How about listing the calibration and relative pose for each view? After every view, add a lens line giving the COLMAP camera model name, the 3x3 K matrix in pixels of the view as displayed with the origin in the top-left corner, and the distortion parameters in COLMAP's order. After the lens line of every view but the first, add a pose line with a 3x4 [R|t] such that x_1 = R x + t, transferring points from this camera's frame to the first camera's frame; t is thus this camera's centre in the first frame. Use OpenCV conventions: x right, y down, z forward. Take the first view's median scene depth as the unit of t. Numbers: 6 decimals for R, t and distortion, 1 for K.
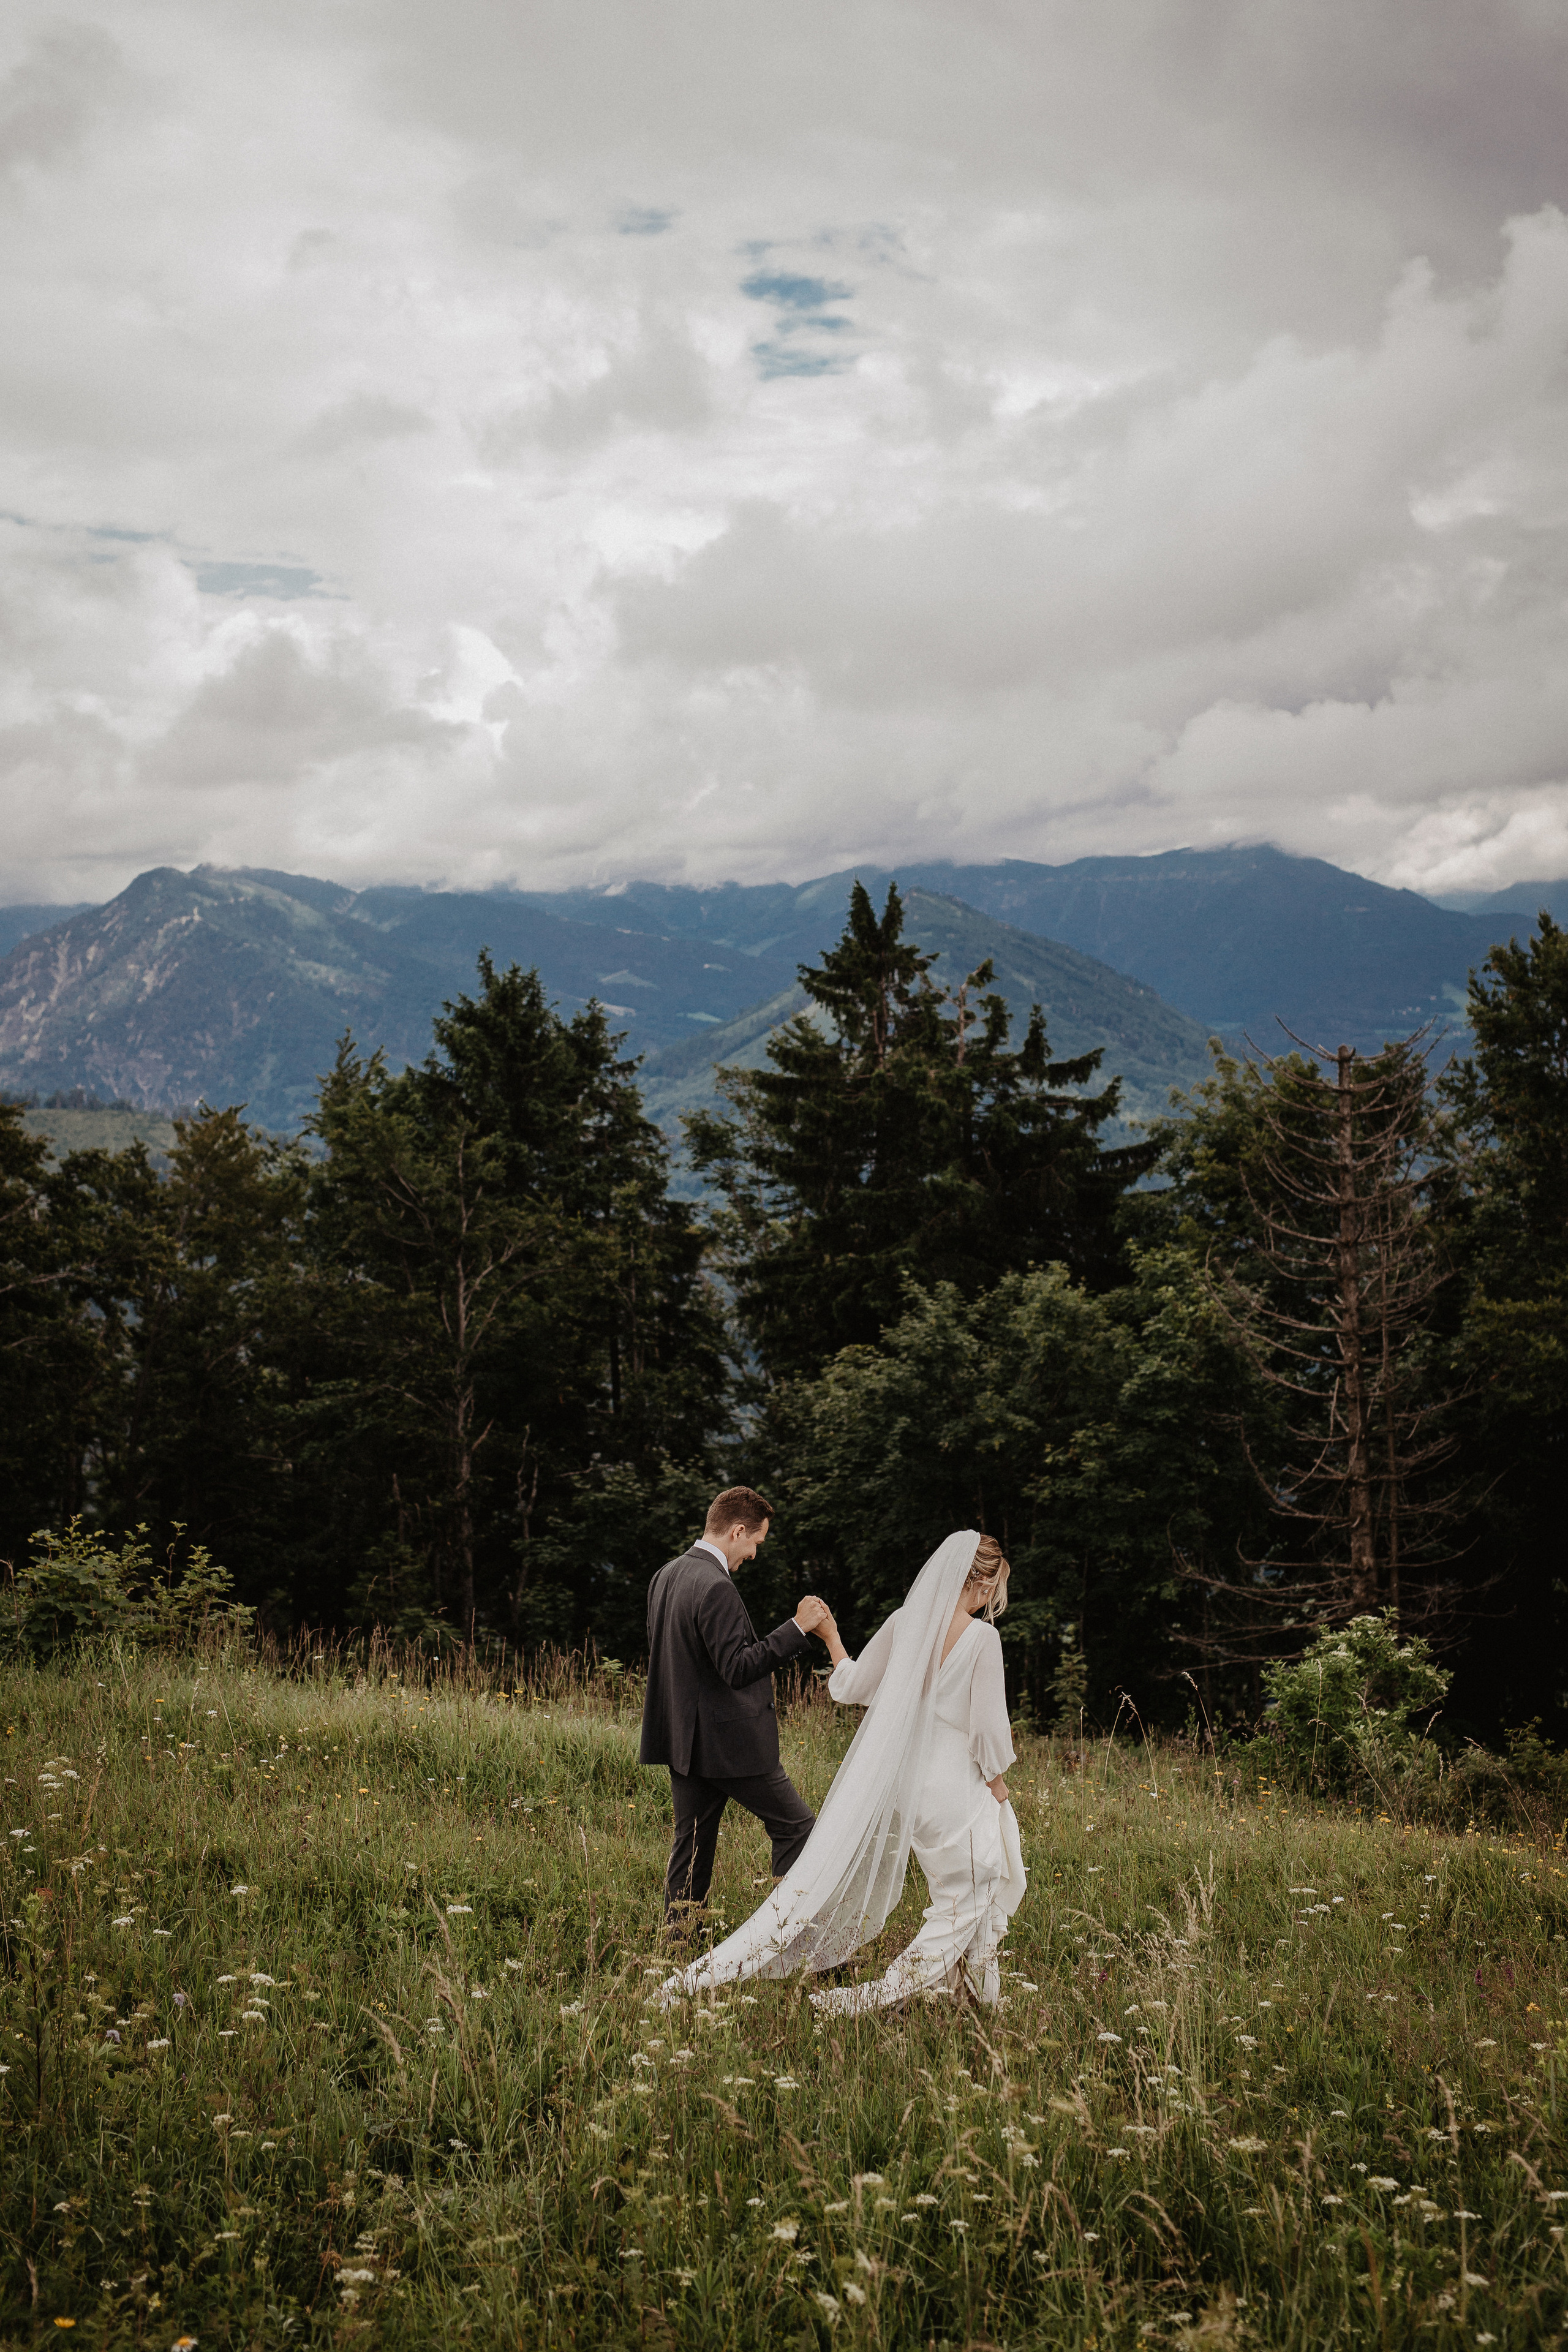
lens RADIAL K [[3242.8, 0, 781.6], [0, 3242.8, 1215.8], [0, 0, 1]] dist [-0.006977, 0.077103]
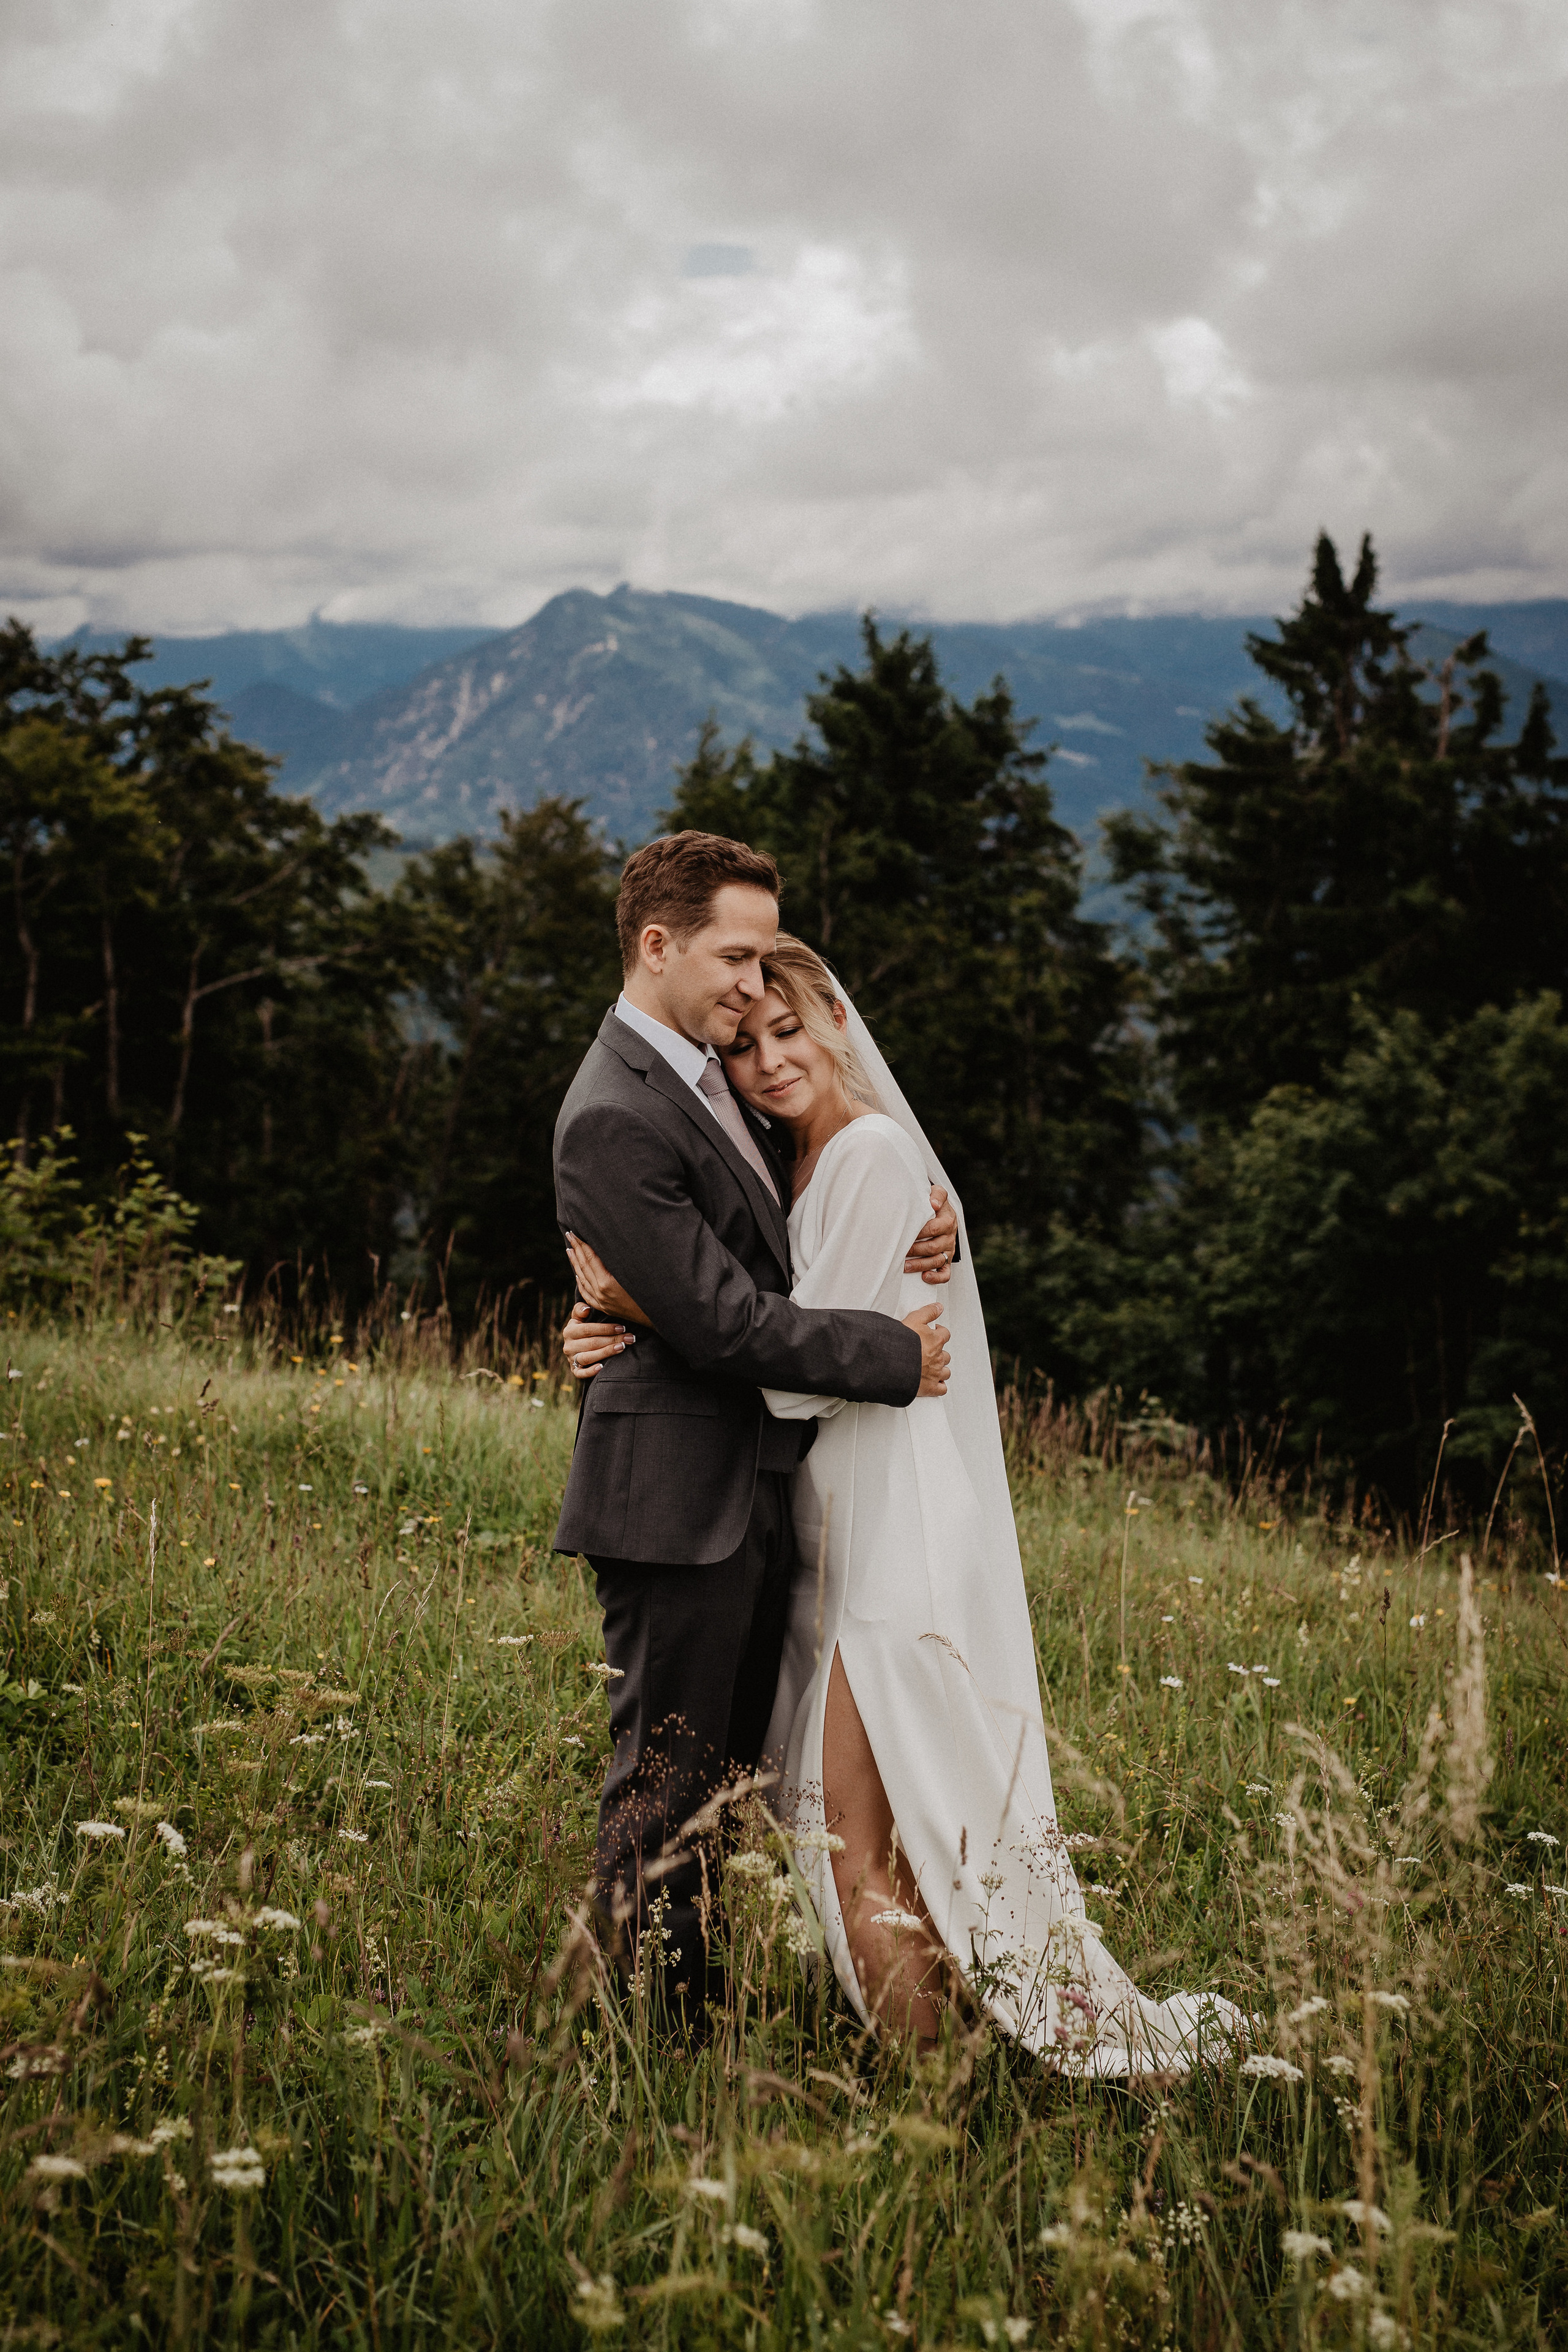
lens RADIAL K [[3484.9, 0, 790.1], [0, 3484.9, 1212.3], [0, 0, 1]] dist [-0.009106, 0.086378]
pose [[0.989810, 0.037246, -0.137436, 0.017605], [-0.029776, 0.997986, 0.056014, 0.023244], [0.139245, -0.051351, 0.988926, 0.104982]]
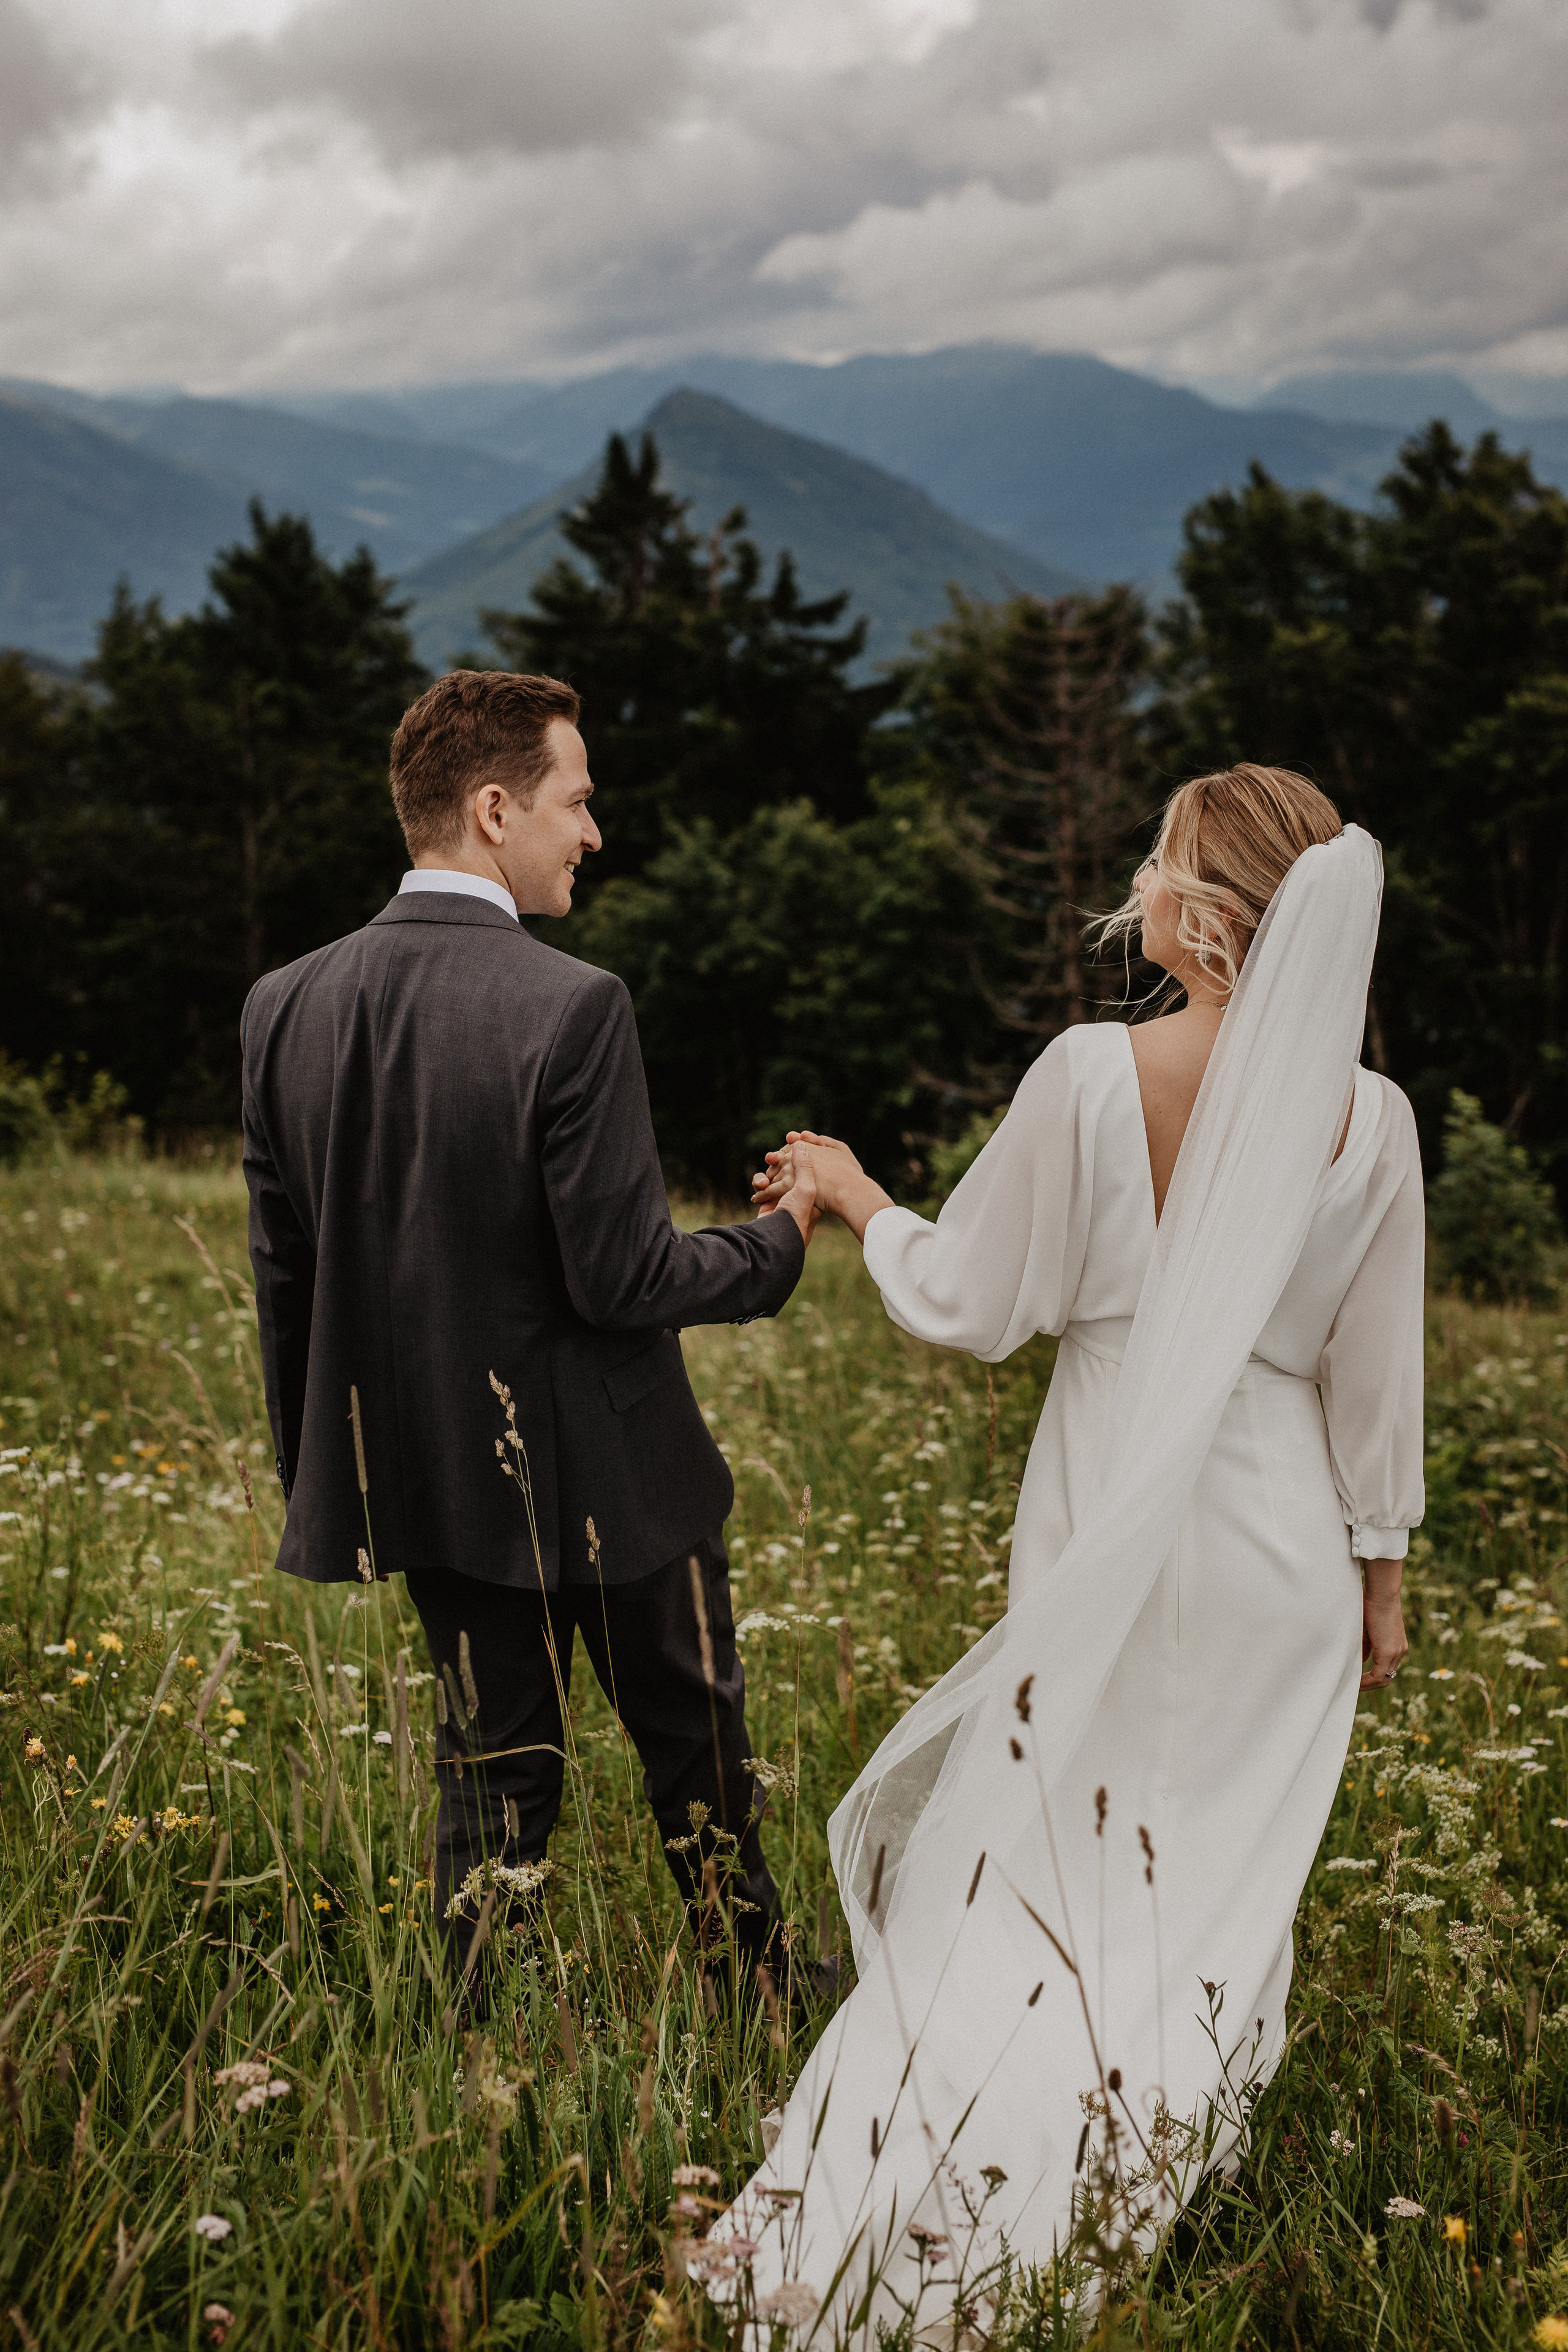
lens RADIAL K [[3425.7, 0, 841.5], [0, 3425.7, 1237.9], [0, 0, 1]] dist [-0.003587, 0.077296]
pose [[0.996496, -0.025301, 0.079716, 0.002120], [0.012910, 0.988254, 0.152274, -0.013259], [-0.082632, -0.150711, 0.985118, -0.136680]]
